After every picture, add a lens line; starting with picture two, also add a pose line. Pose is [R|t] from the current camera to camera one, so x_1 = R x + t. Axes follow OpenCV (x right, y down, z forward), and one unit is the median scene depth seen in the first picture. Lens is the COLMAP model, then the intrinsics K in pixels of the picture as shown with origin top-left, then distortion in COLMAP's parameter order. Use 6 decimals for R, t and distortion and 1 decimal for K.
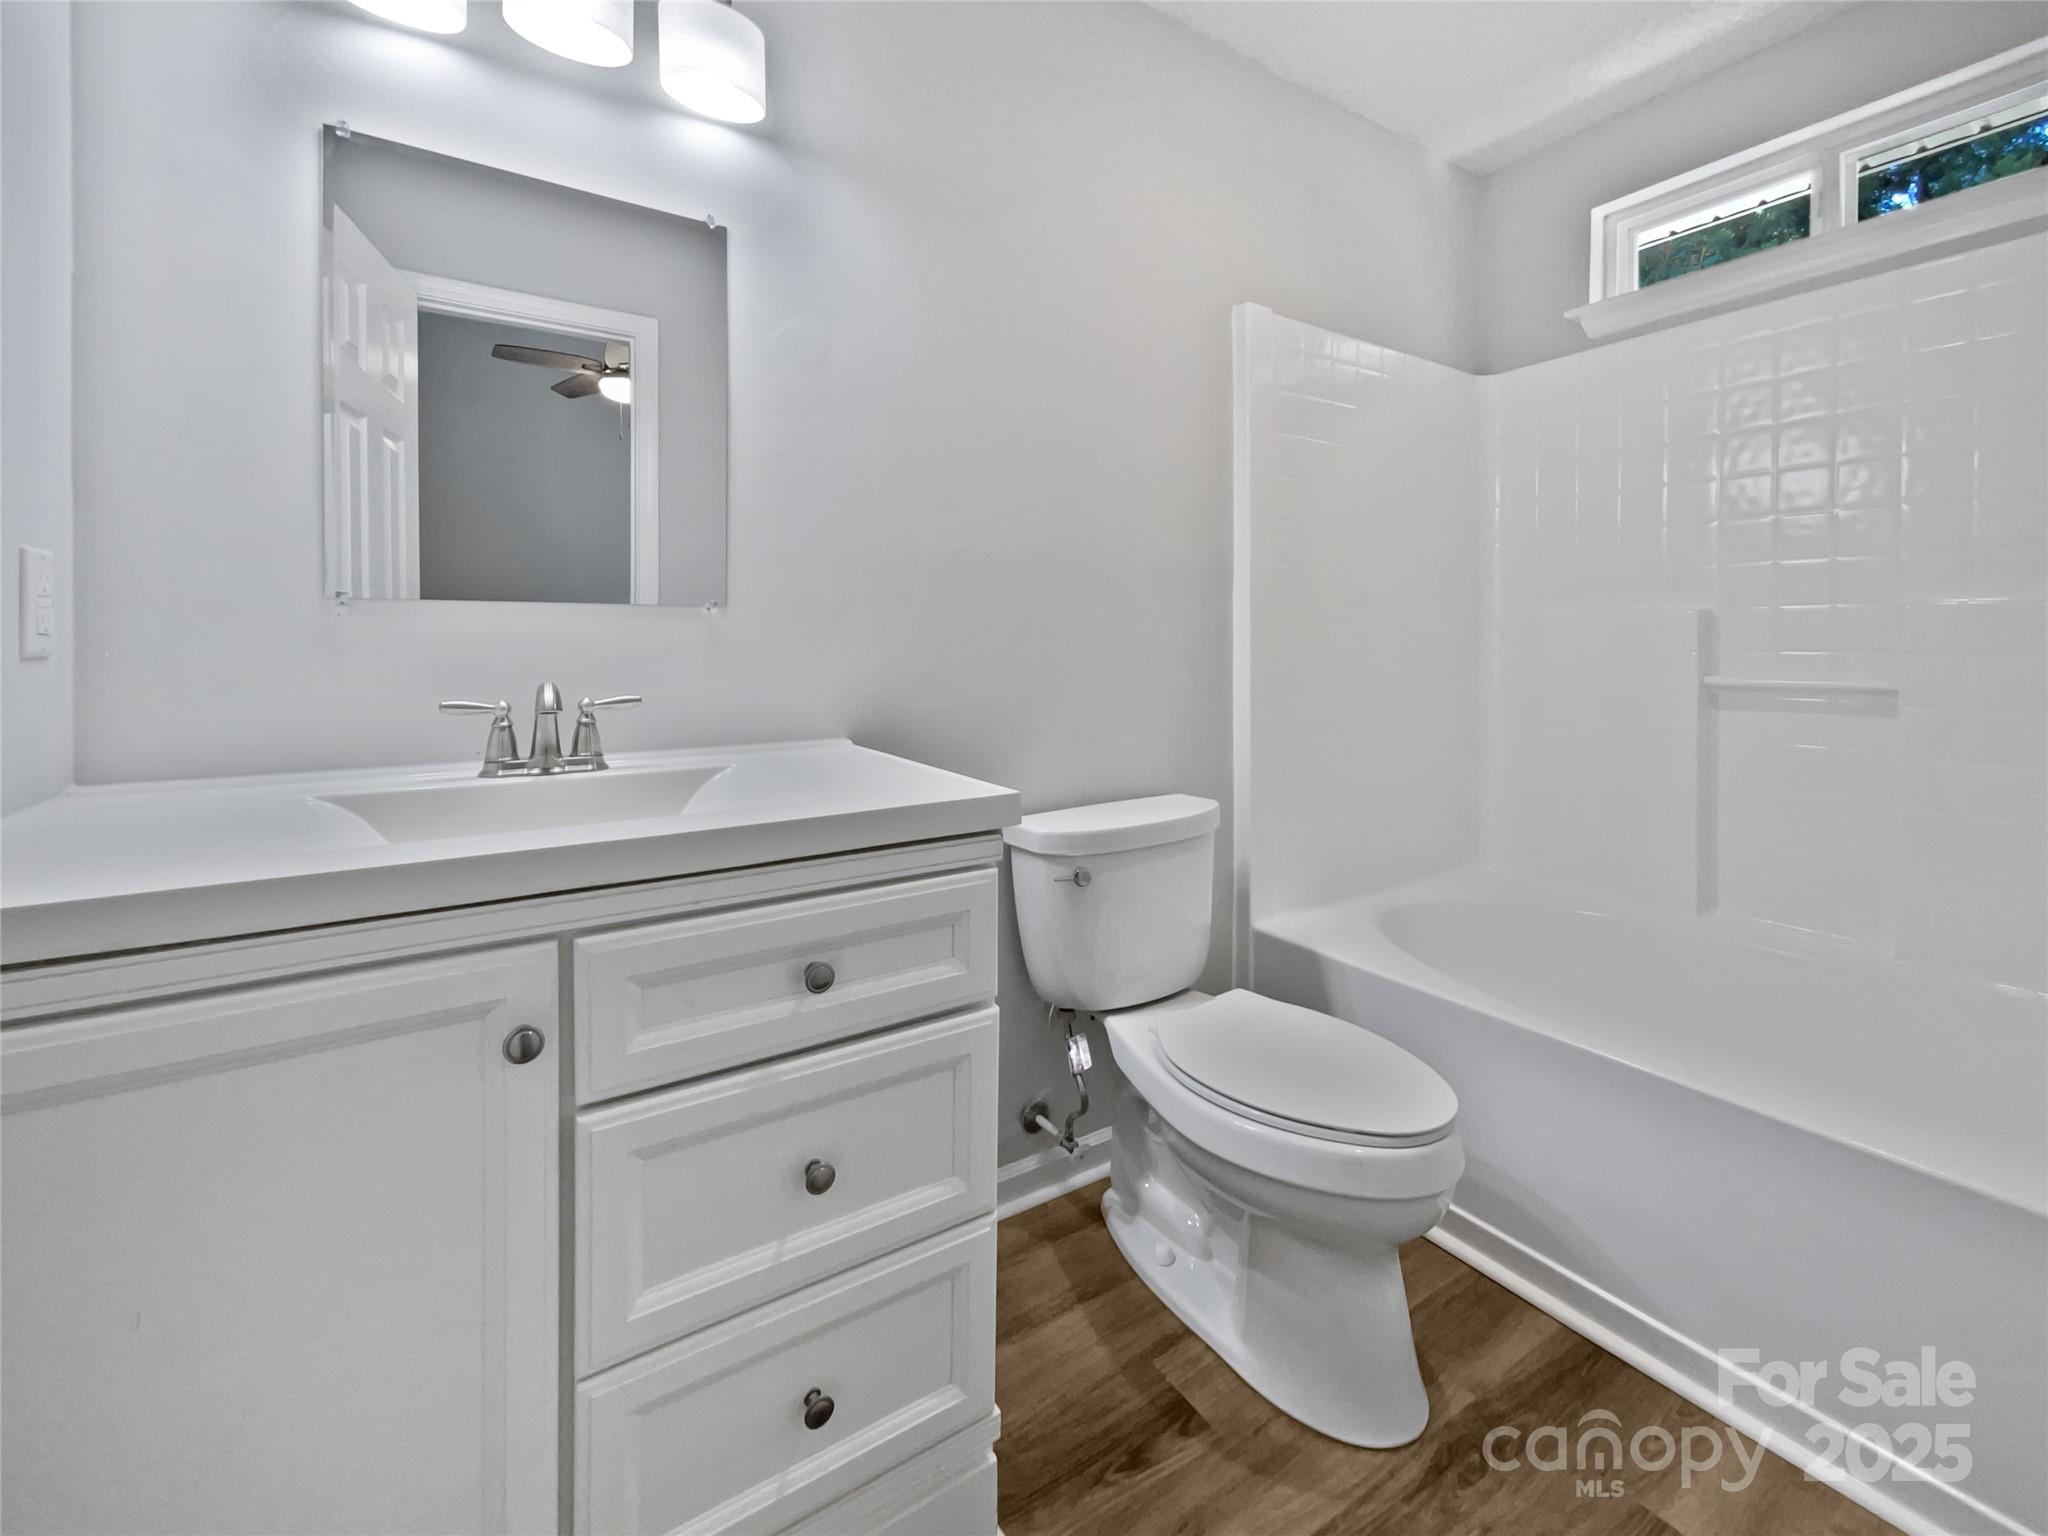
lens RADIAL K [[819.7, 0, 1023.9], [0, 819.7, 756.8], [0, 0, 1]] dist [0.002489, 0.000125]
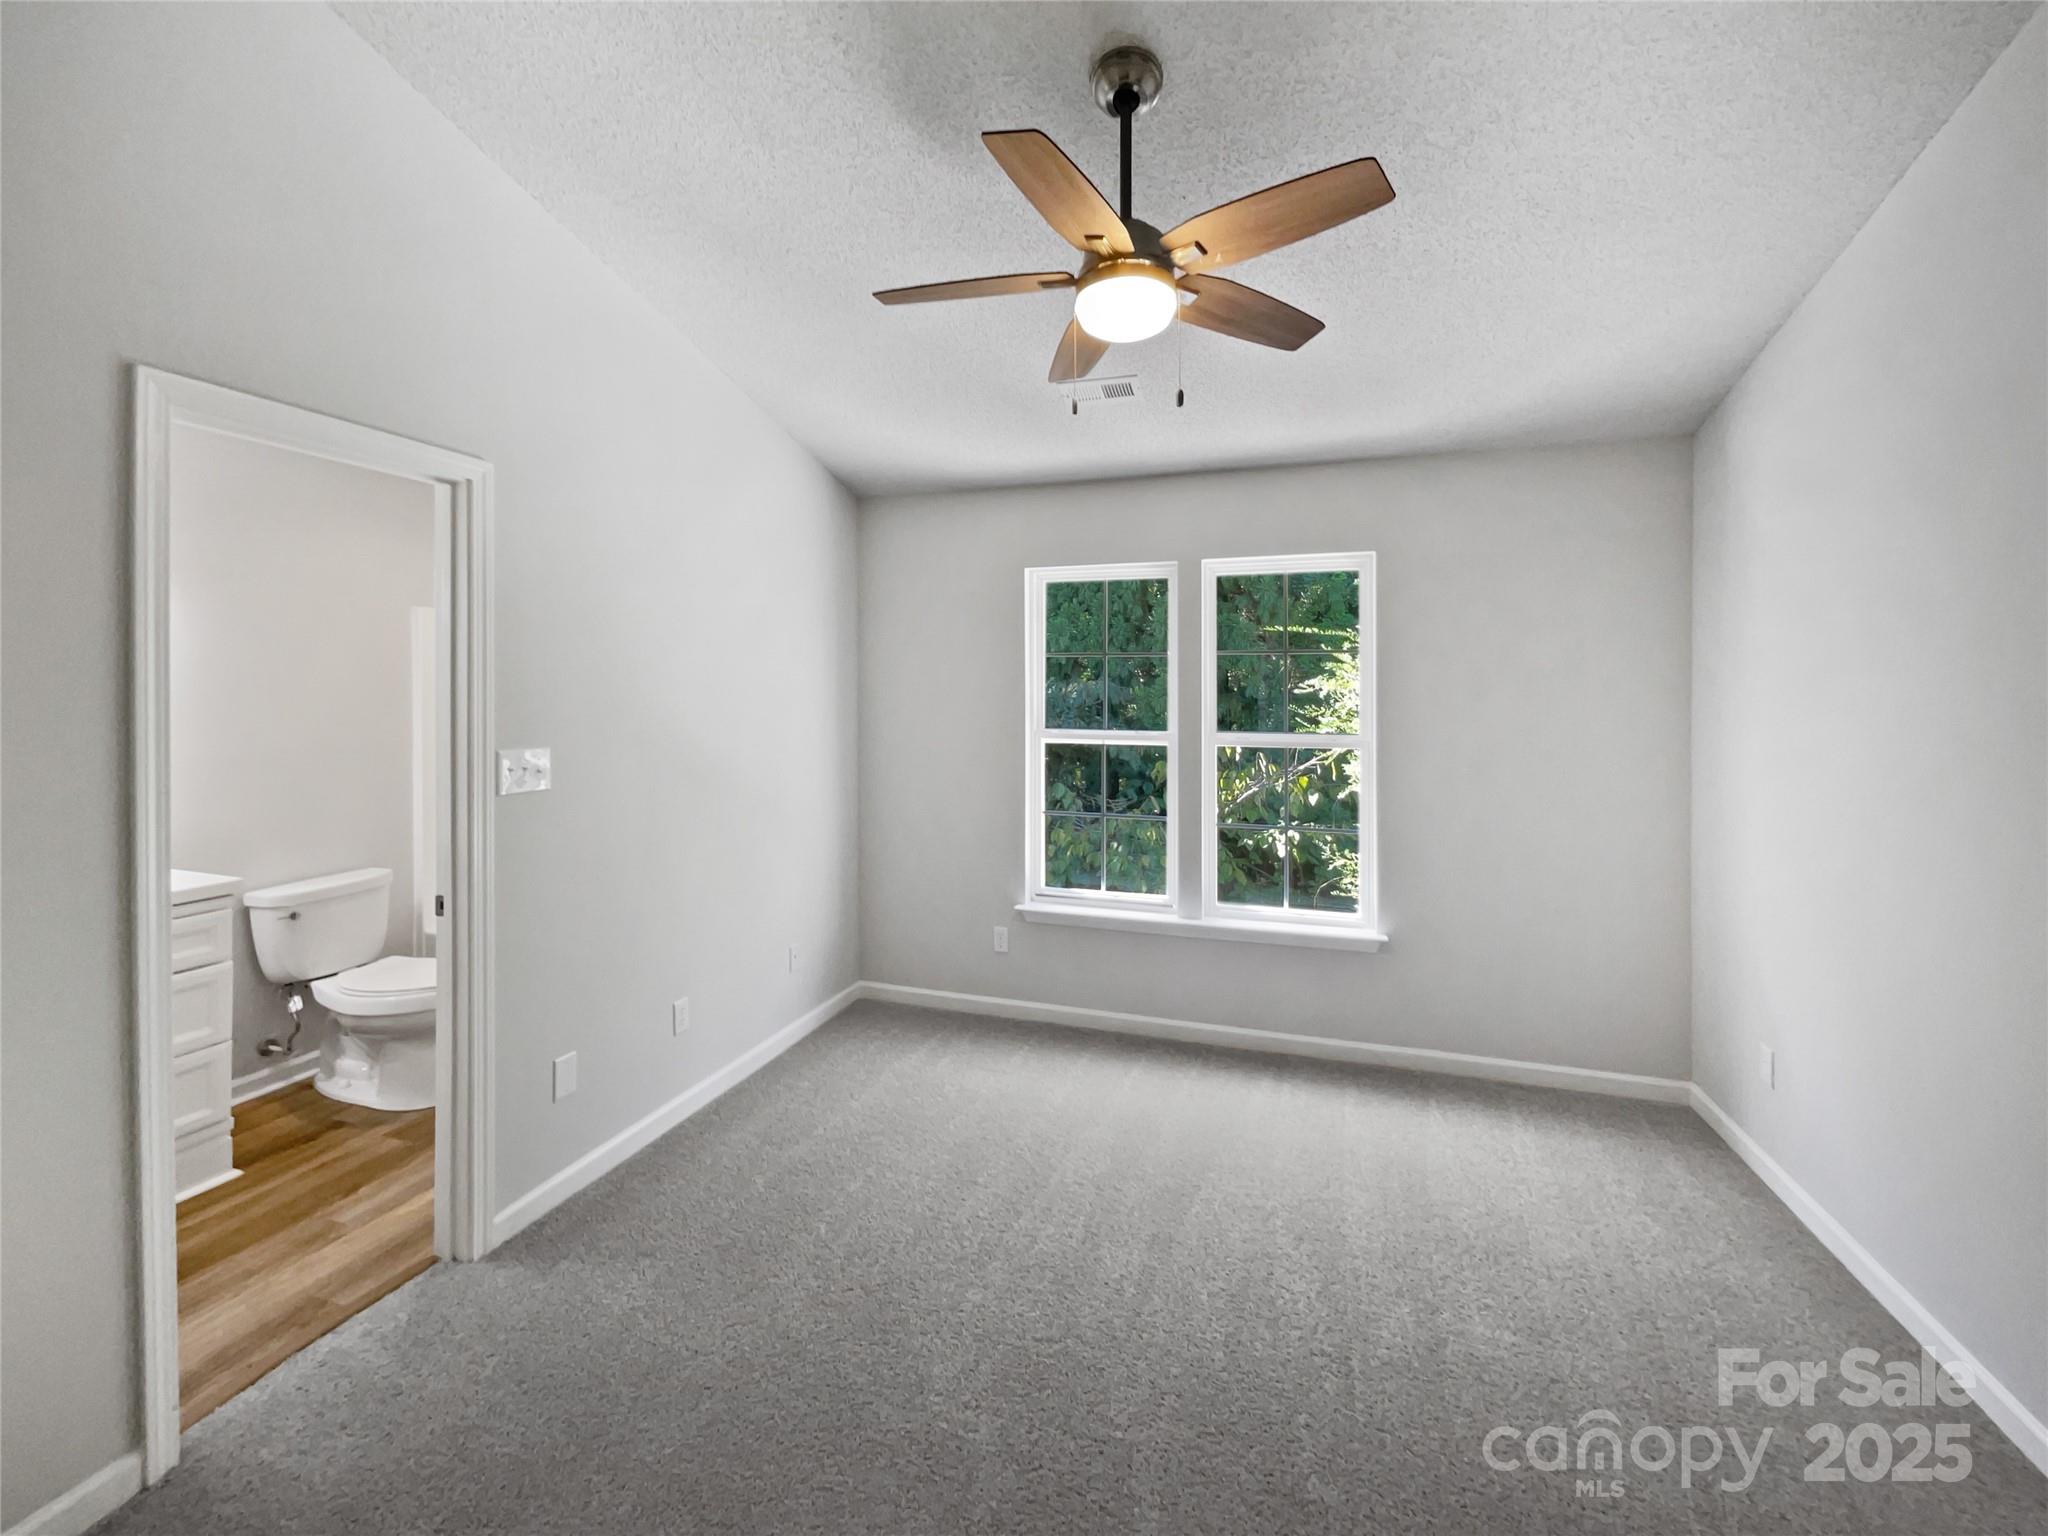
lens RADIAL K [[819.7, 0, 1031.1], [0, 819.7, 767.2], [0, 0, 1]] dist [0.002489, 0.000125]
pose [[0.760513, -0.003209, 0.649315, 0.136945], [0.025717, 0.999352, -0.025183, -0.125067], [-0.648814, 0.035851, 0.760102, -1.774710]]
